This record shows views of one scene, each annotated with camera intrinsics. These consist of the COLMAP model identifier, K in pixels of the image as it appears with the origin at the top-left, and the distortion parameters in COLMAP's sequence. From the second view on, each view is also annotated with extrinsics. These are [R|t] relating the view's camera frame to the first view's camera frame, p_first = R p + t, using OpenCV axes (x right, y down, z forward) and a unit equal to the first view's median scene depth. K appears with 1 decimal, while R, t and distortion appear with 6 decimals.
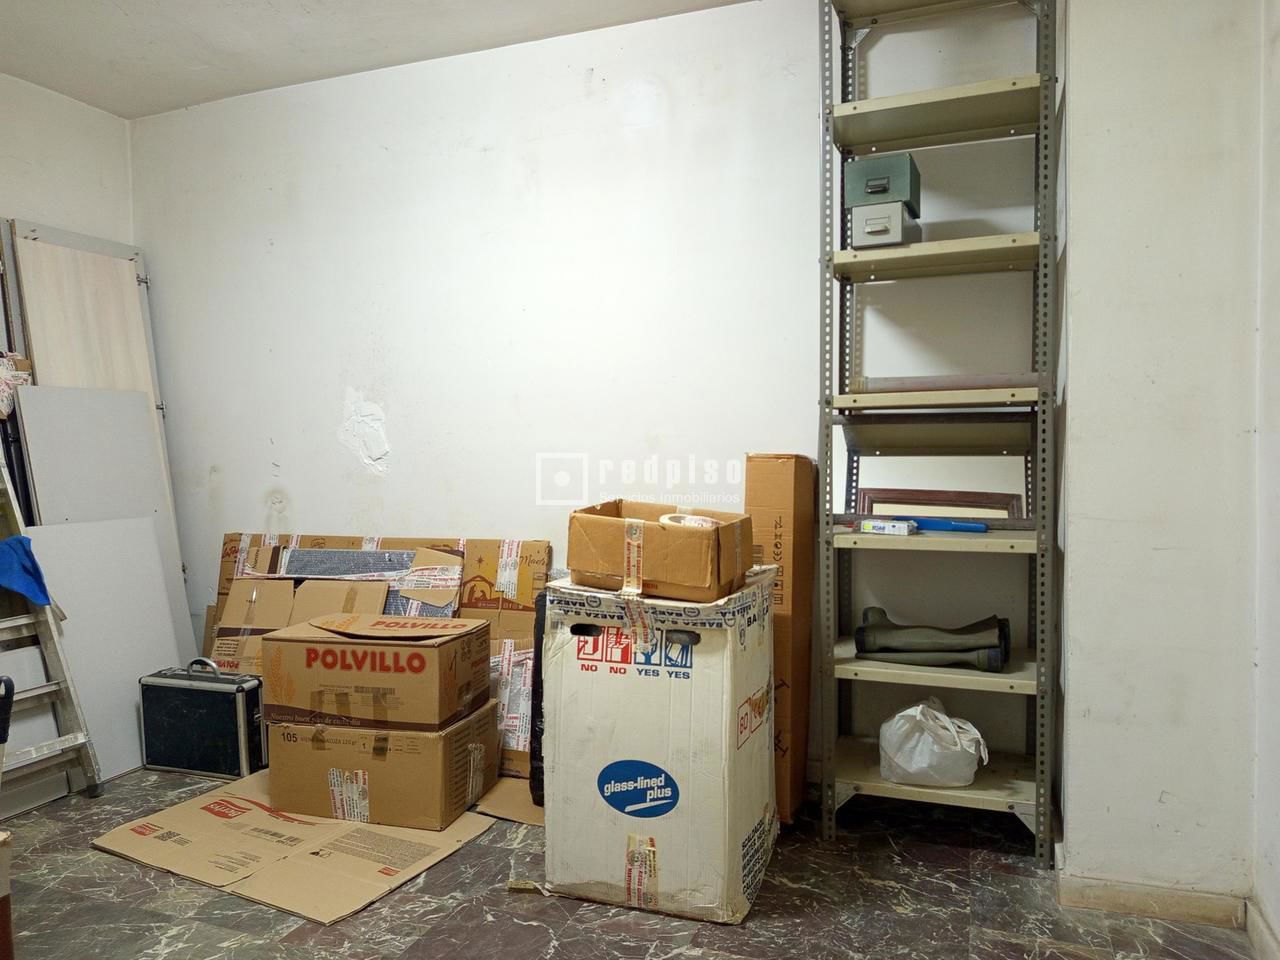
lens RADIAL K [[886.0, 0, 639.1], [0, 886.0, 478.3], [0, 0, 1]] dist [0.030523, -0.048955]
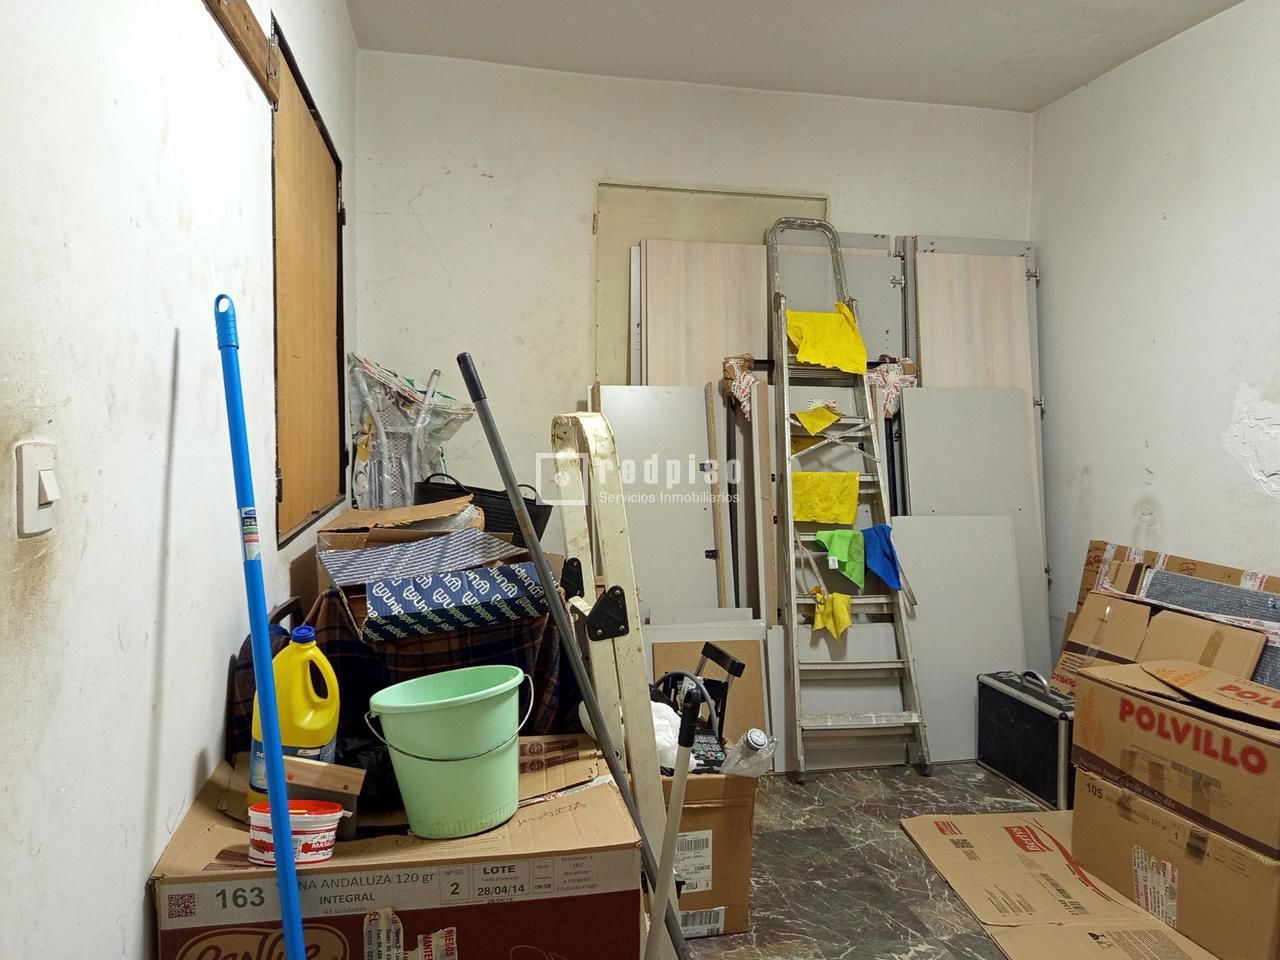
lens RADIAL K [[886.0, 0, 643.4], [0, 886.0, 475.0], [0, 0, 1]] dist [0.030523, -0.048955]
pose [[0.535570, 0.076254, -0.841041, 0.080468], [-0.047619, 0.997057, 0.060076, -0.050032], [0.843147, 0.007875, 0.537625, 0.129789]]
